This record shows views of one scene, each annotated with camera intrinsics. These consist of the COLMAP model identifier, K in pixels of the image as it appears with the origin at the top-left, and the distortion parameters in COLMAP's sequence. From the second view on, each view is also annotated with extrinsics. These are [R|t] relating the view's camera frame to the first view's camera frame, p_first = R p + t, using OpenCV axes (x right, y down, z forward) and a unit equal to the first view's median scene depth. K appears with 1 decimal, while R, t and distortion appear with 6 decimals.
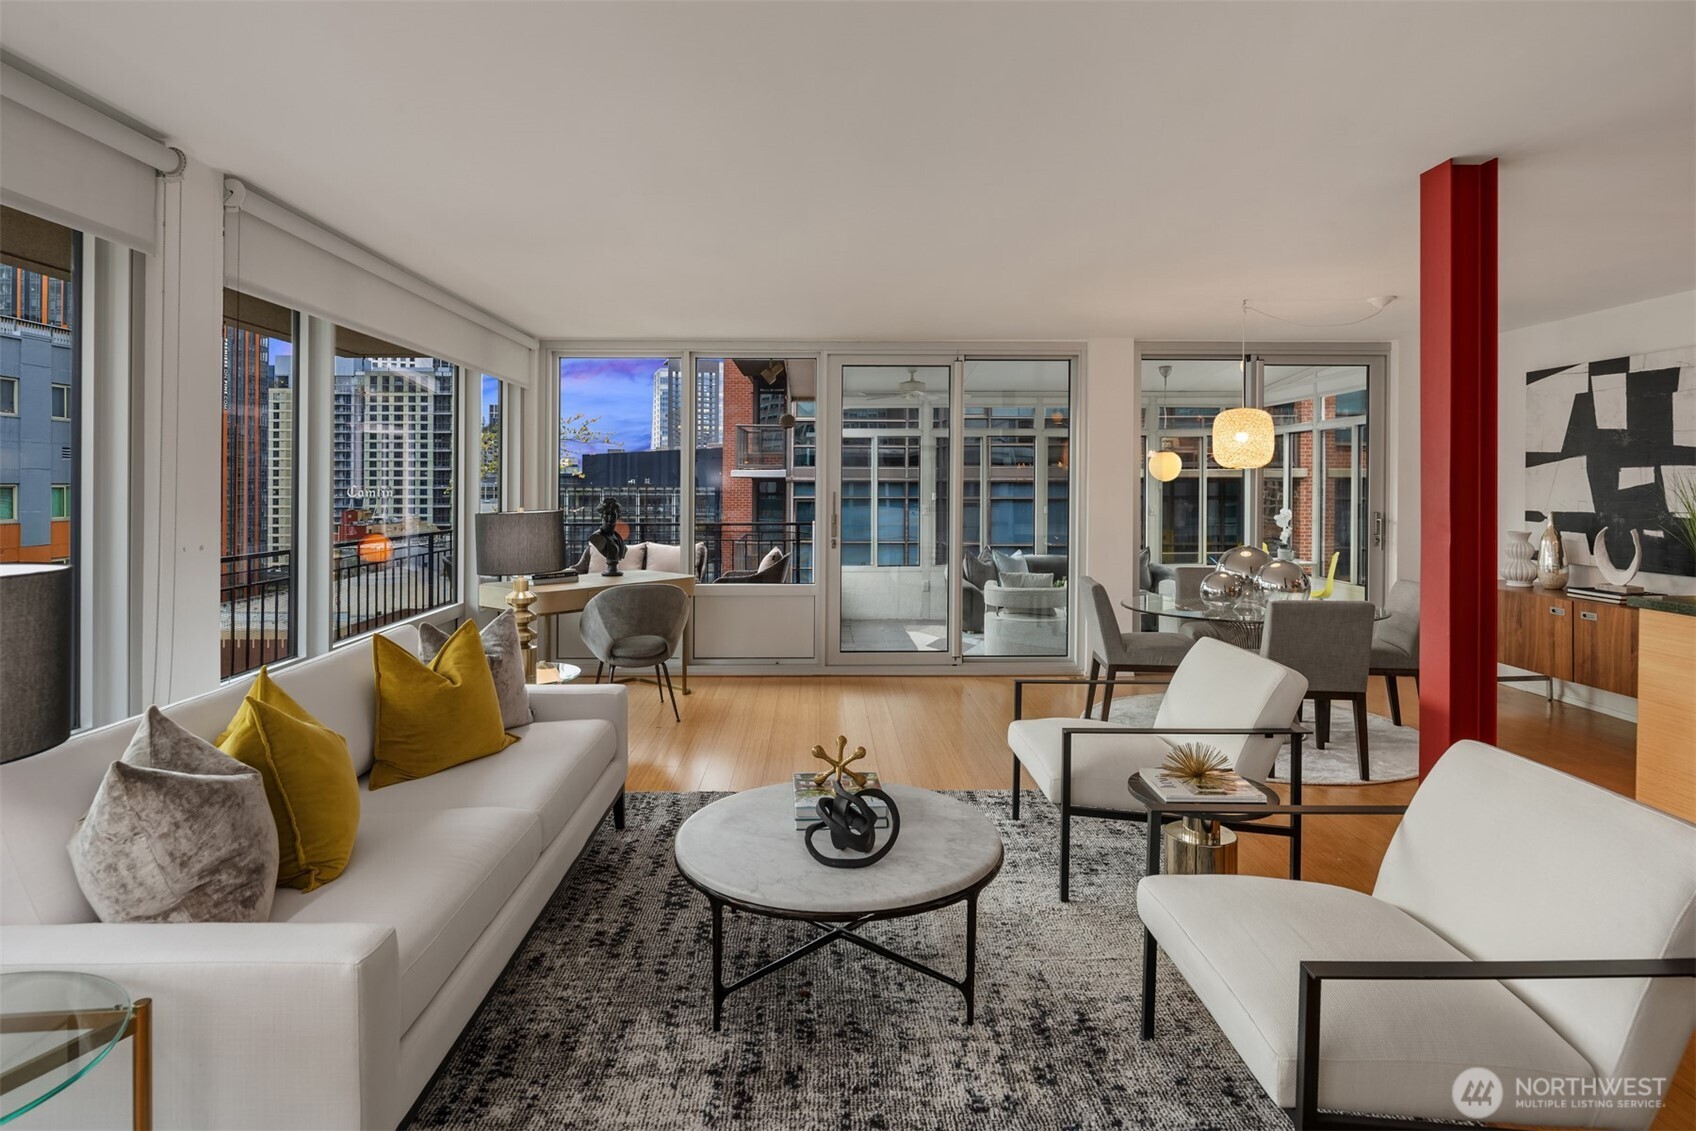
lens RADIAL K [[922.8, 0, 841.7], [0, 922.8, 483.1], [0, 0, 1]] dist [0.002738, -0.007860]
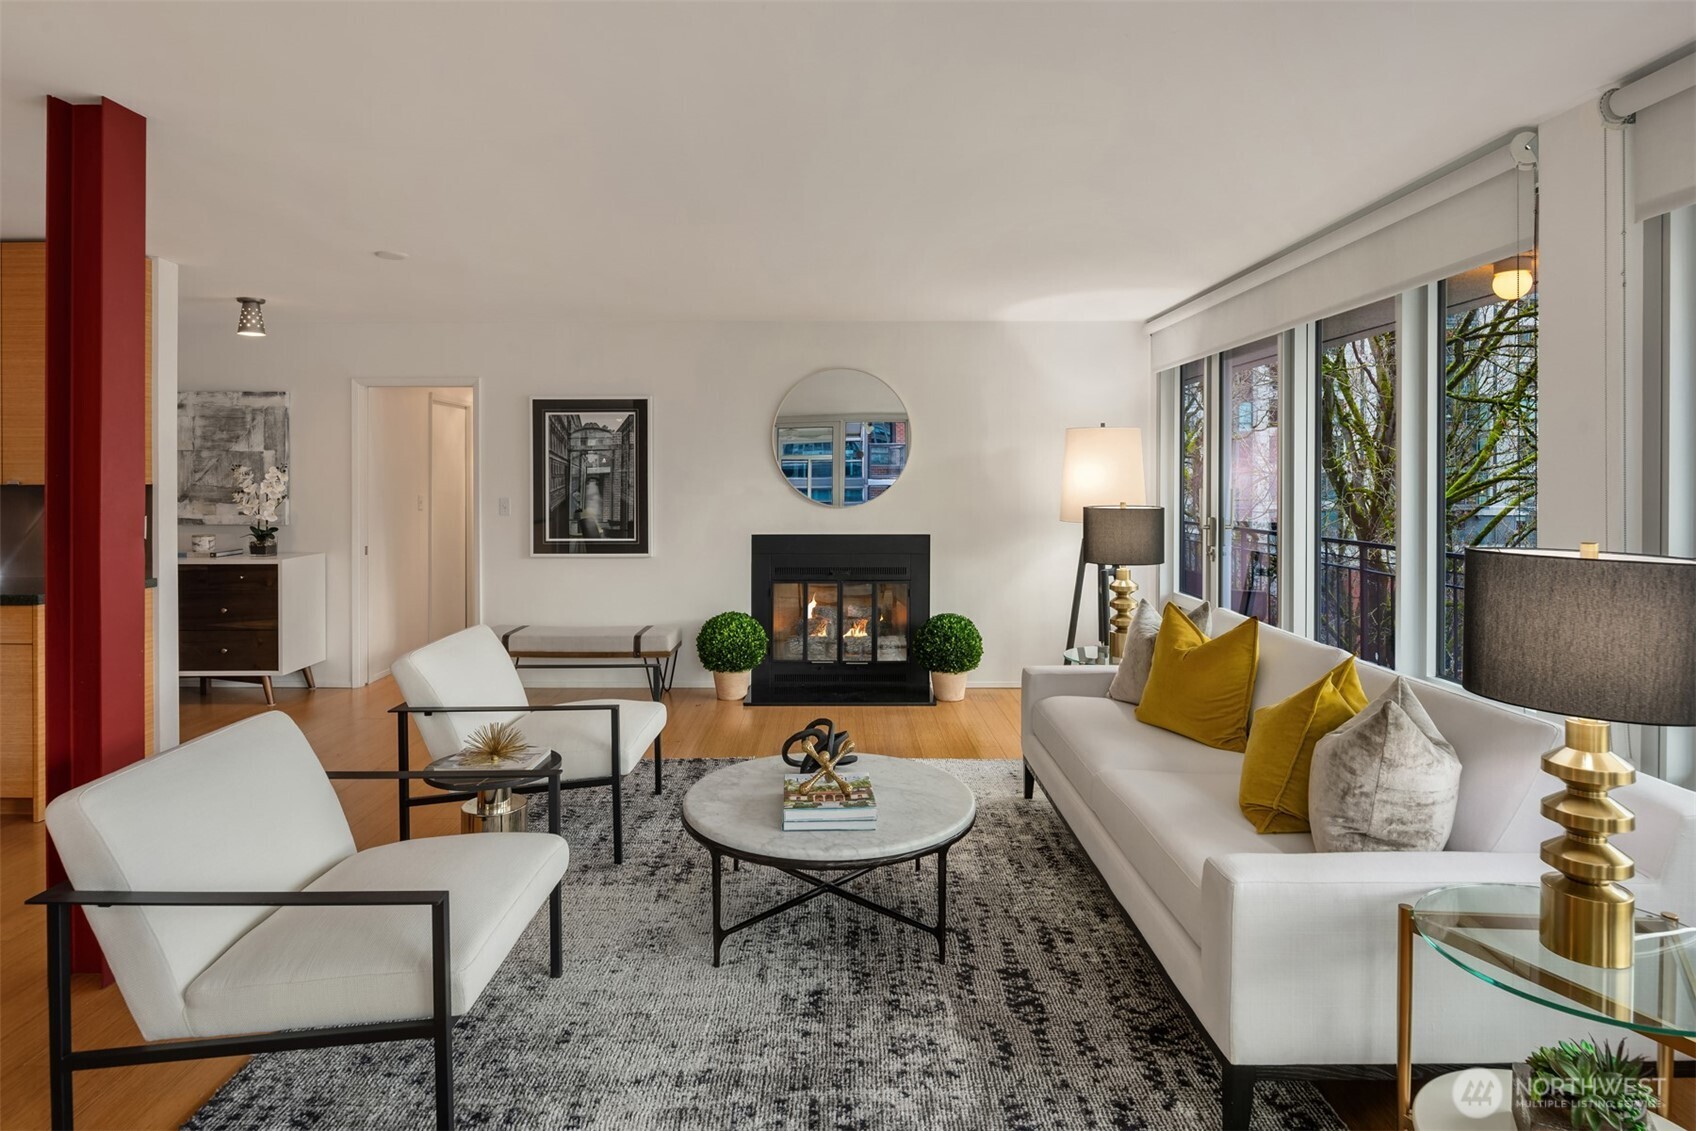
lens RADIAL K [[922.8, 0, 863.3], [0, 922.8, 481.5], [0, 0, 1]] dist [0.002738, -0.007860]
pose [[-0.999949, 0.001078, 0.009992, -0.028265], [0.001108, 0.999995, 0.002956, -0.000441], [-0.009989, 0.002967, -0.999946, 1.034327]]
